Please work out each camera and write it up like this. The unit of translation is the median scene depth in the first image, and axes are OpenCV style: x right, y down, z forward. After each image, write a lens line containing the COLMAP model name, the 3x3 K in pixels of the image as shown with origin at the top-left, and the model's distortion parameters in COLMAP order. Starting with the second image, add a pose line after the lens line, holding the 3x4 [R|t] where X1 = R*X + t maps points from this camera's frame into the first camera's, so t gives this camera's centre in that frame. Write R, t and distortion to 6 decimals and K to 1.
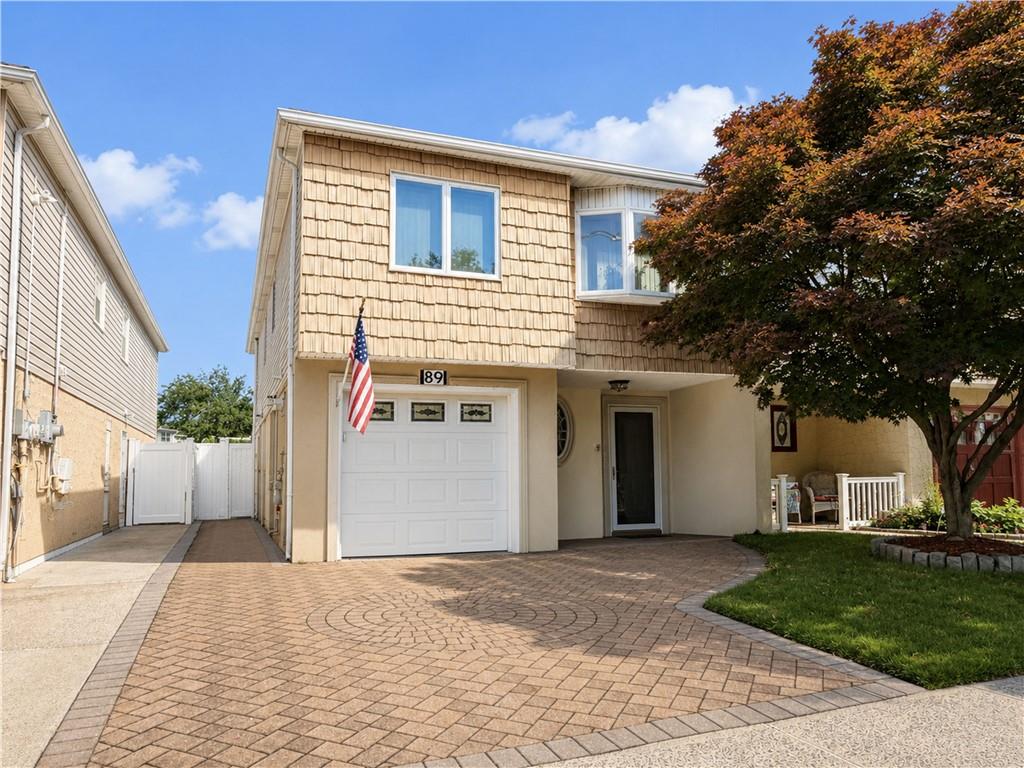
lens RADIAL K [[719.7, 0, 512.0], [0, 719.7, 384.0], [0, 0, 1]] dist [-0.005818, -0.000521]
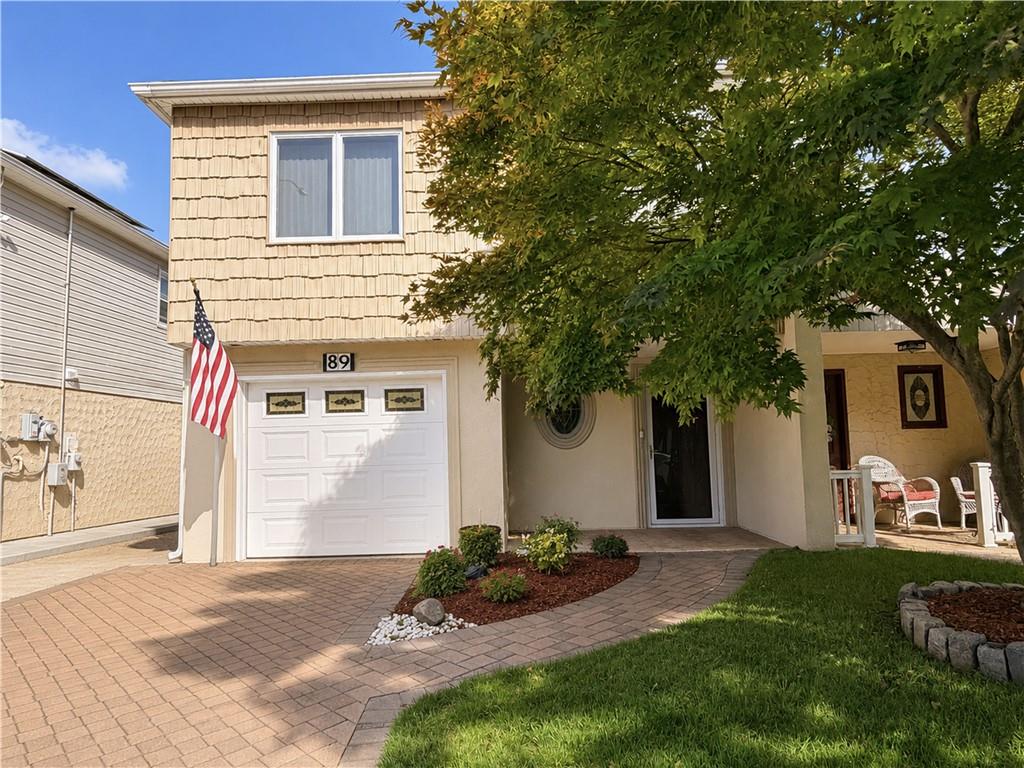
lens RADIAL K [[647.8, 0, 511.6], [0, 647.8, 387.7], [0, 0, 1]] dist [0.003463, 0.000076]
pose [[0.920850, -0.052678, -0.386342, 0.387600], [0.064772, 0.997731, 0.018343, 0.021387], [0.384499, -0.041915, 0.922173, 0.361203]]
